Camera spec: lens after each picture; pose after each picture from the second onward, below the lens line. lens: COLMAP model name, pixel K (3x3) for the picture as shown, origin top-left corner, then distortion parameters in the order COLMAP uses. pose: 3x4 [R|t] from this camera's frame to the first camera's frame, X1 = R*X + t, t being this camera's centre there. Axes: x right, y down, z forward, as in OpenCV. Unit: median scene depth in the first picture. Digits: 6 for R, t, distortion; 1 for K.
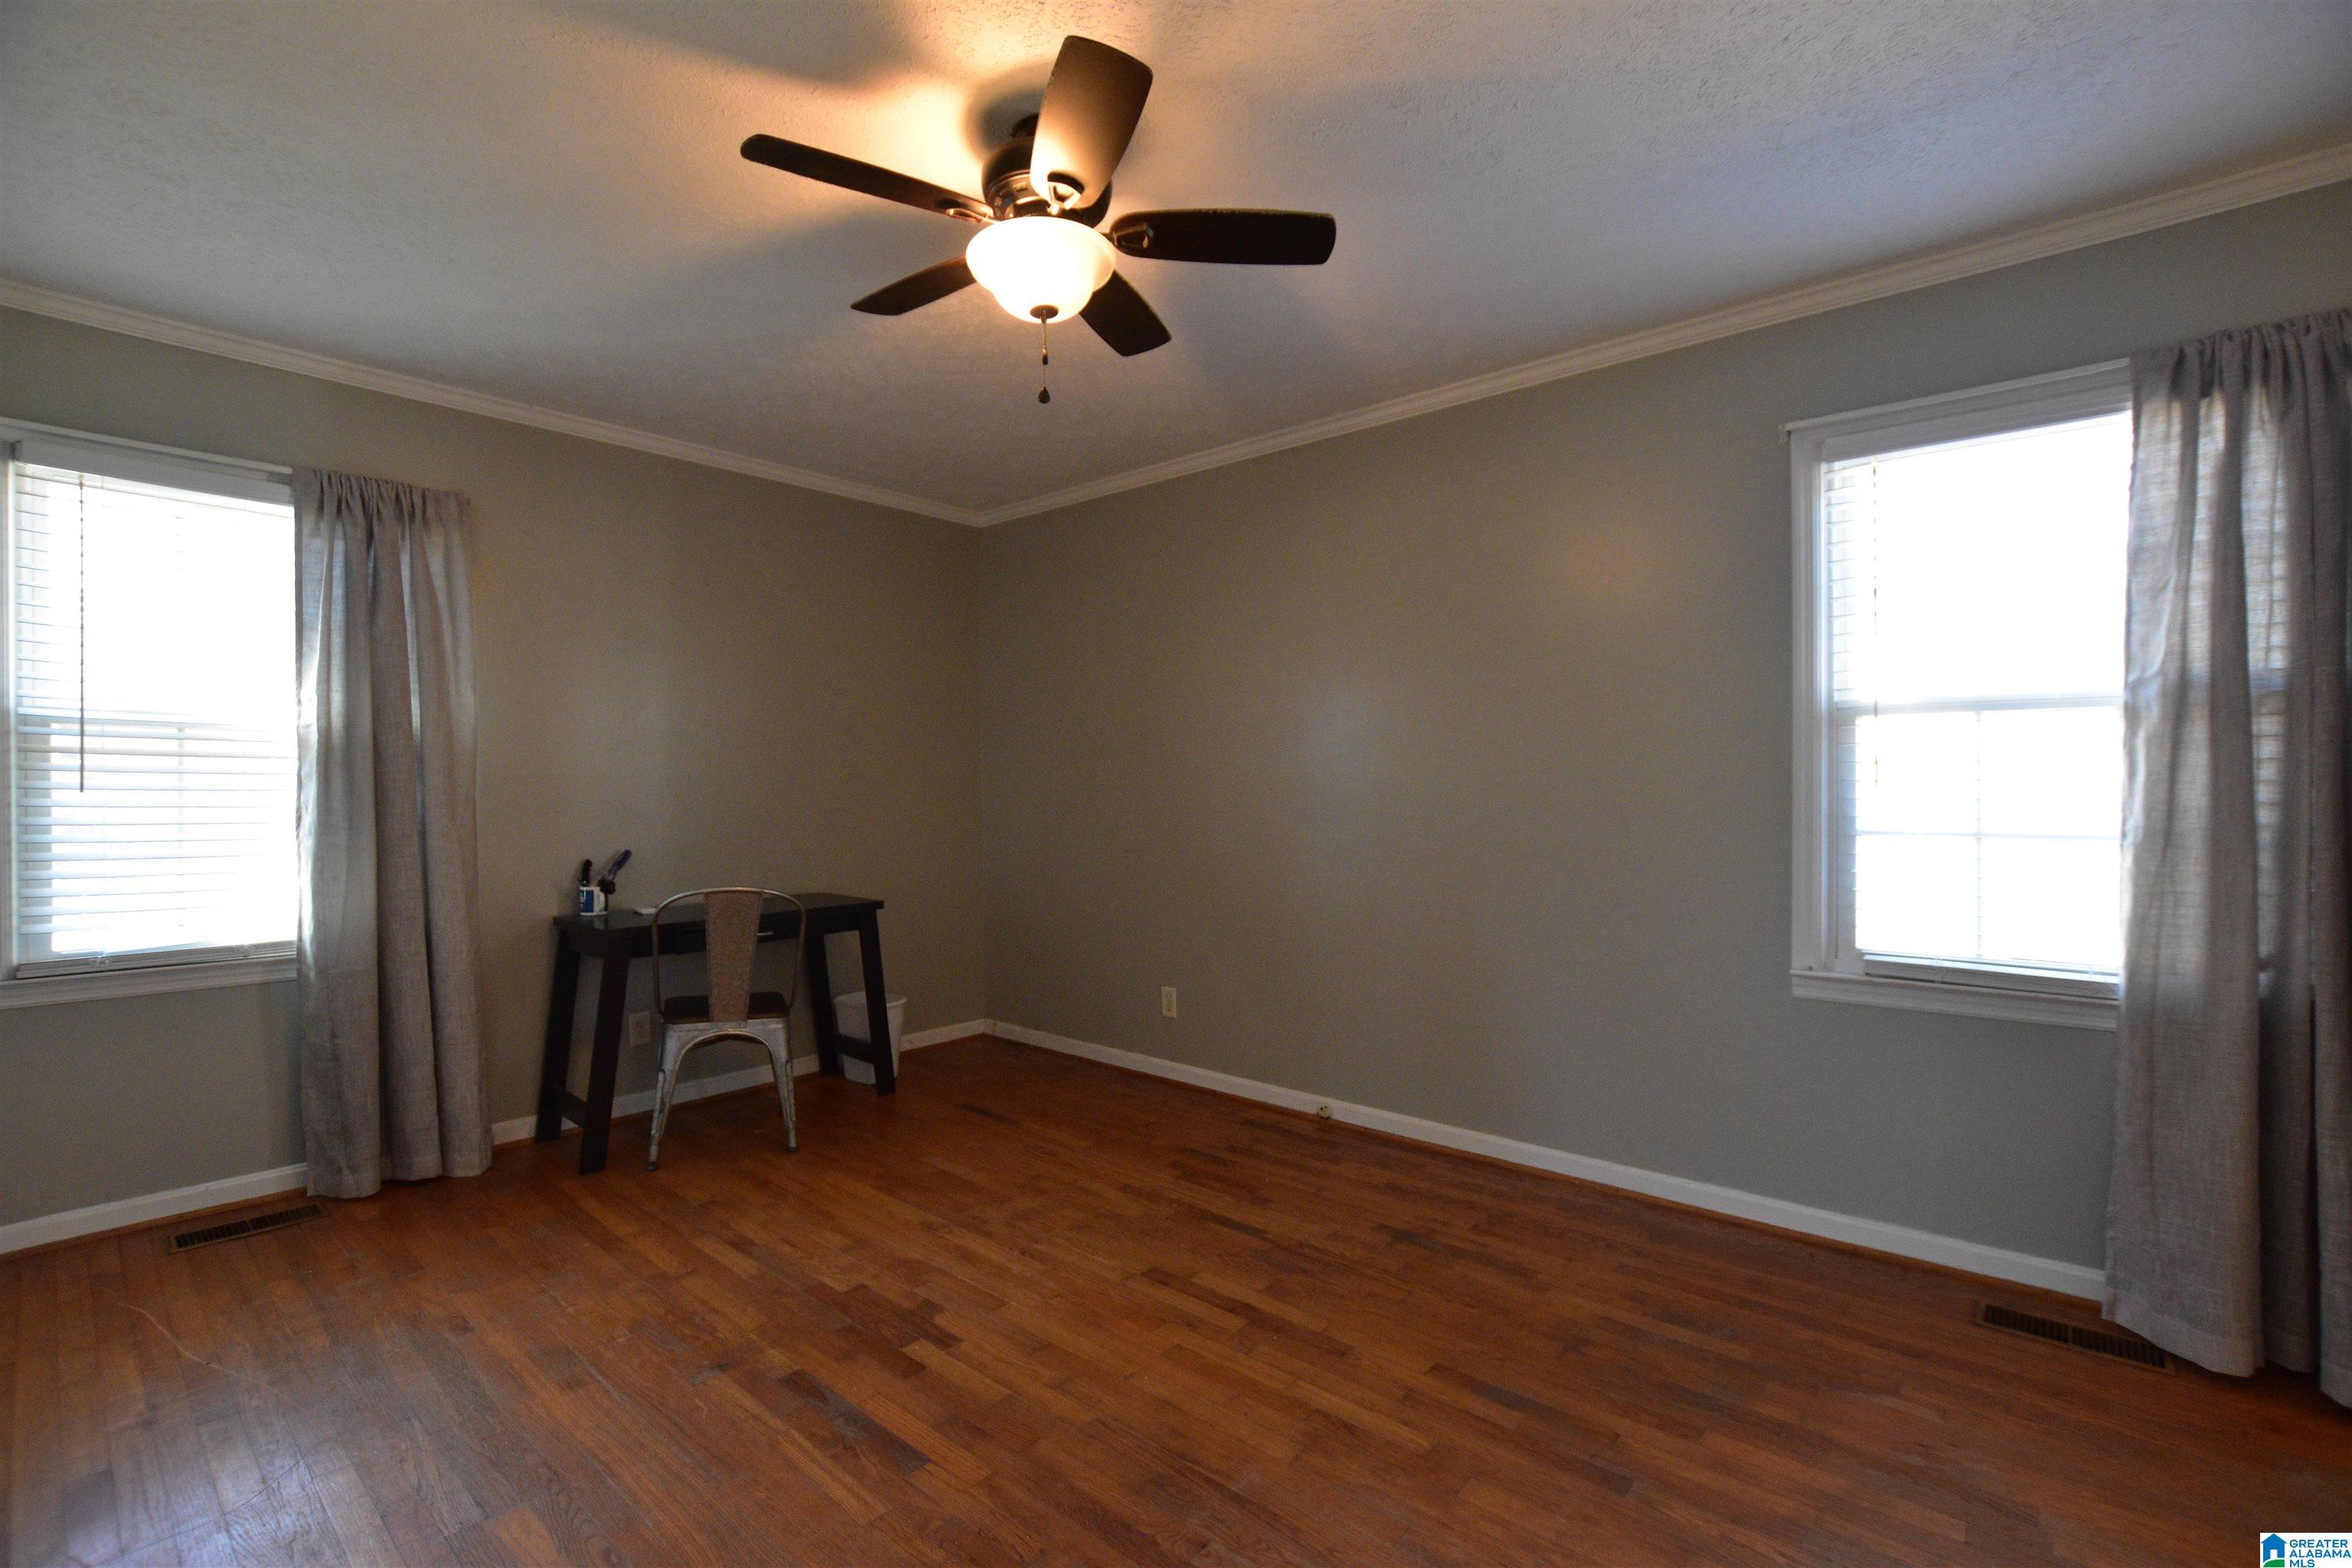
lens RADIAL K [[1055.2, 0, 1184.1], [0, 1055.2, 791.5], [0, 0, 1]] dist [-0.037696, 0.010784]
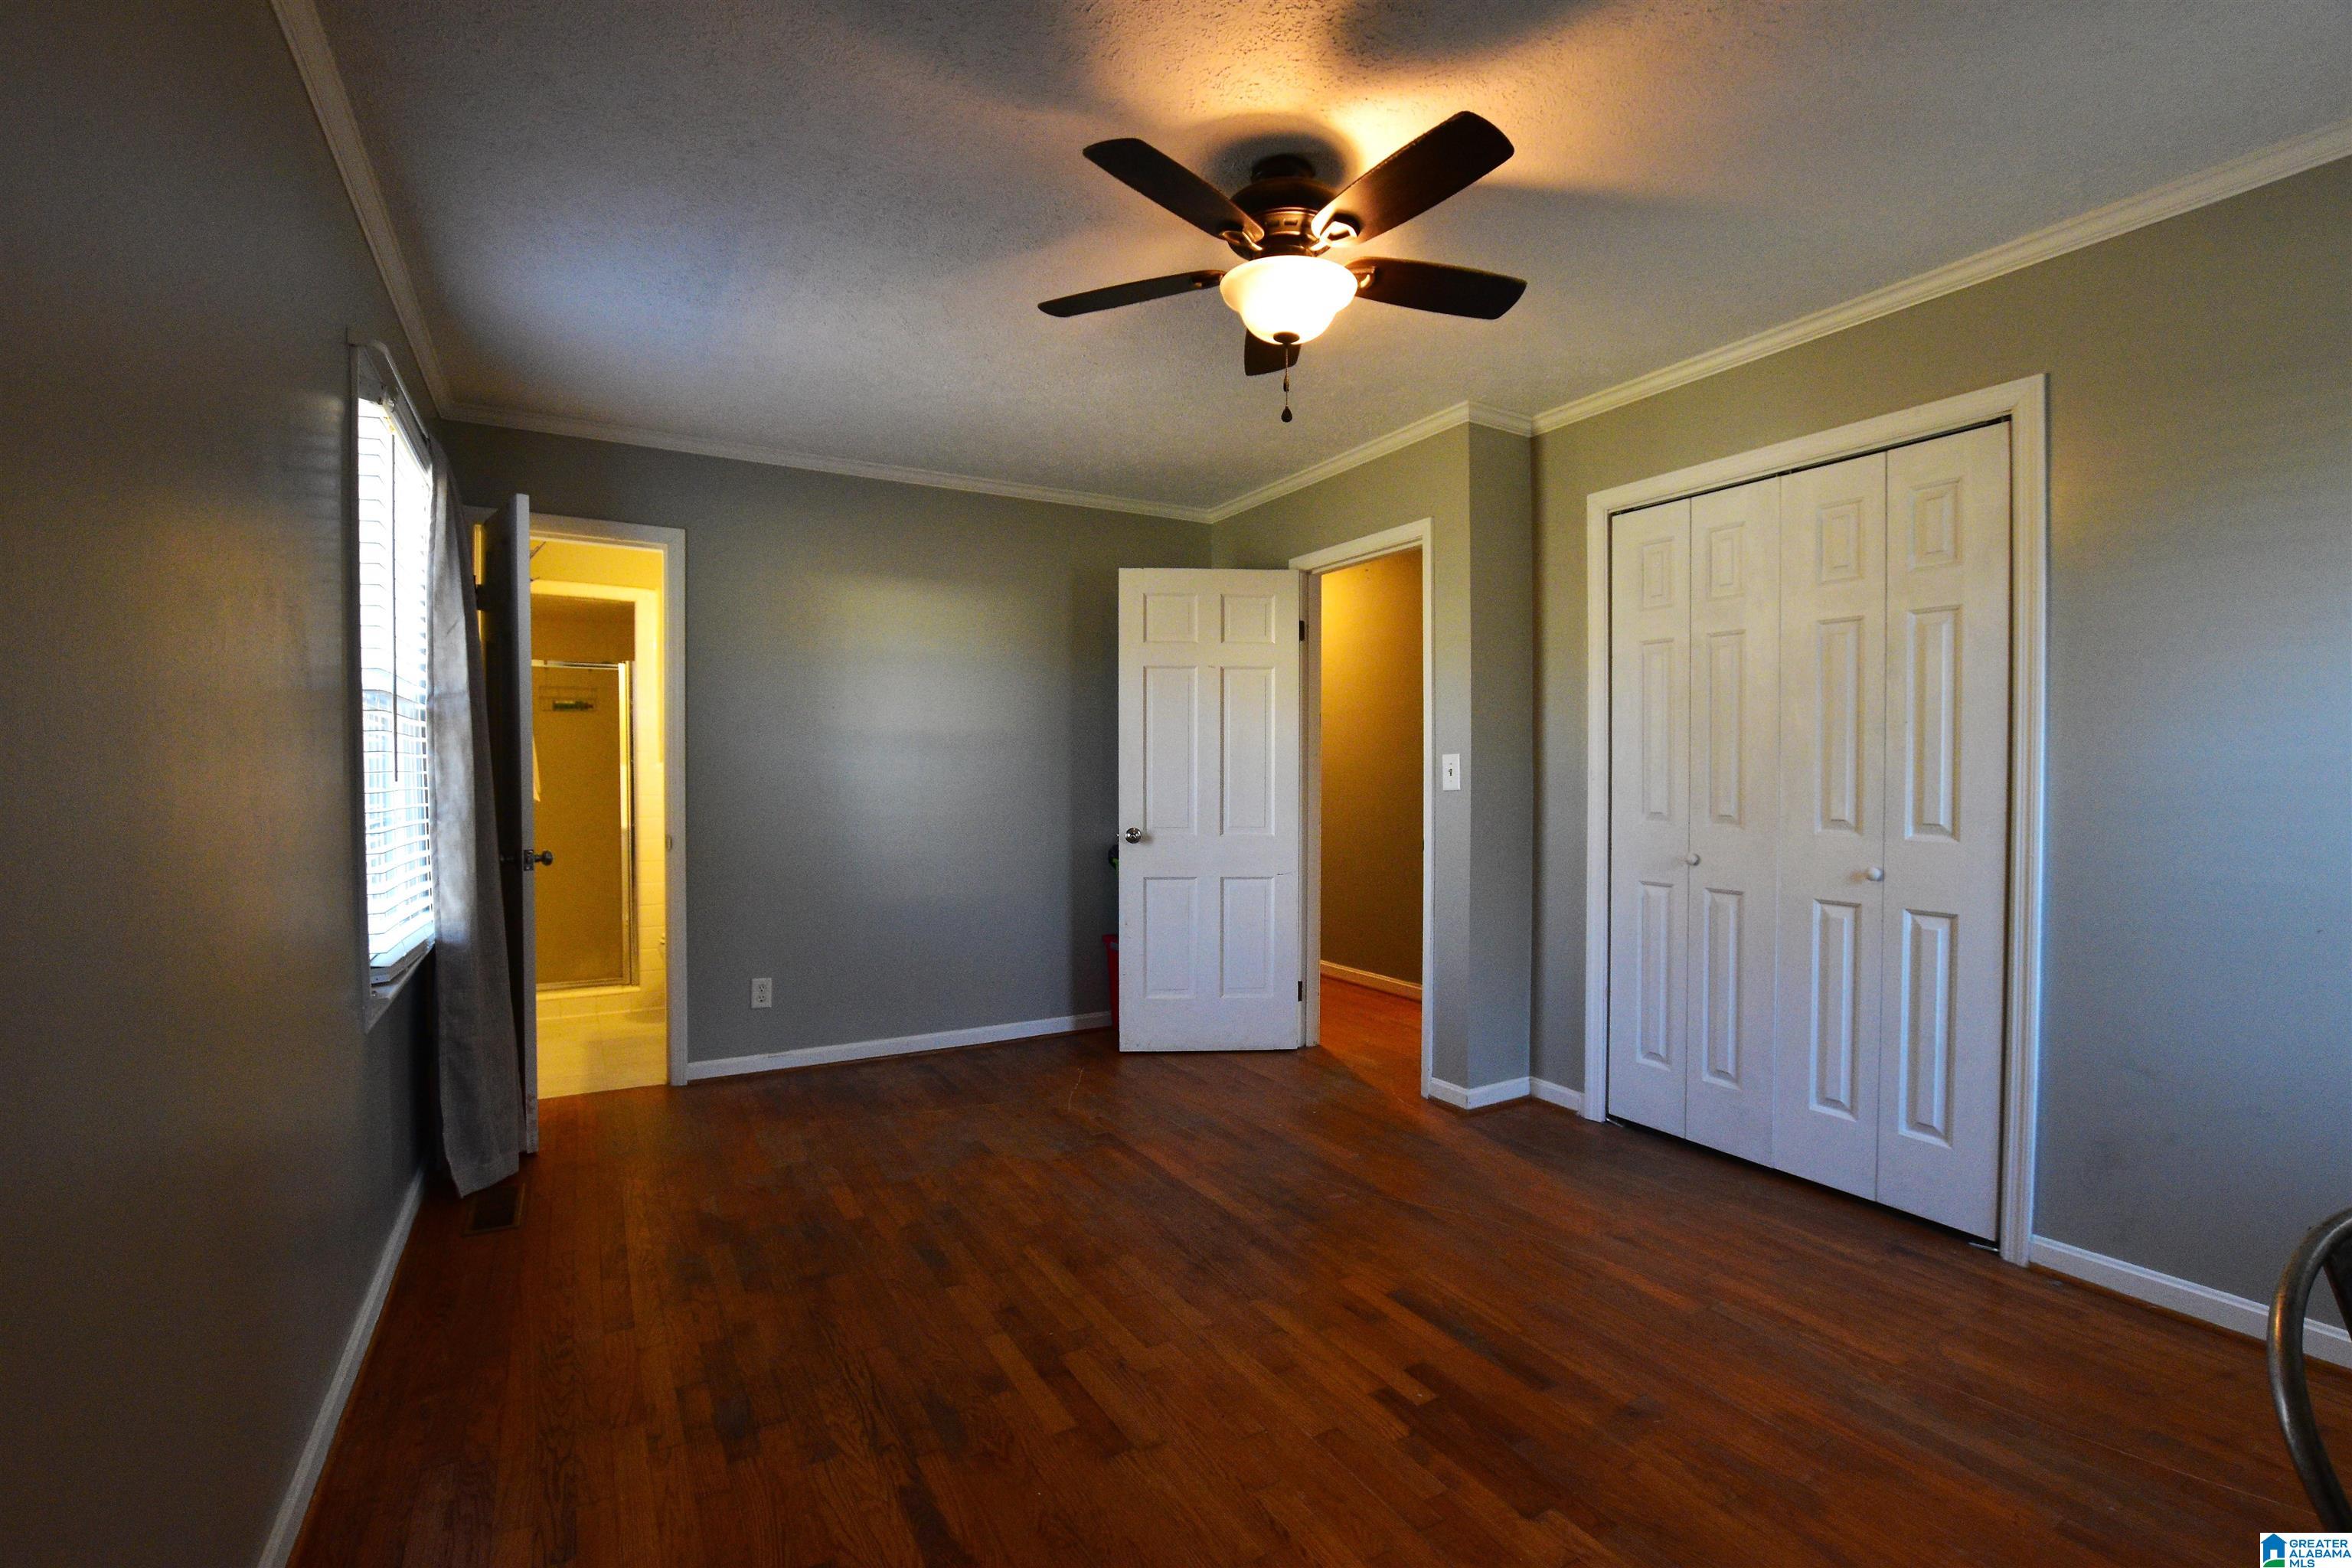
lens RADIAL K [[1055.2, 0, 1184.1], [0, 1055.2, 791.5], [0, 0, 1]] dist [-0.037696, 0.010784]
pose [[-0.947170, -0.001061, 0.320732, -0.357133], [0.006395, 0.999733, 0.022193, -0.009160], [-0.320670, 0.023071, -0.946910, 1.938257]]
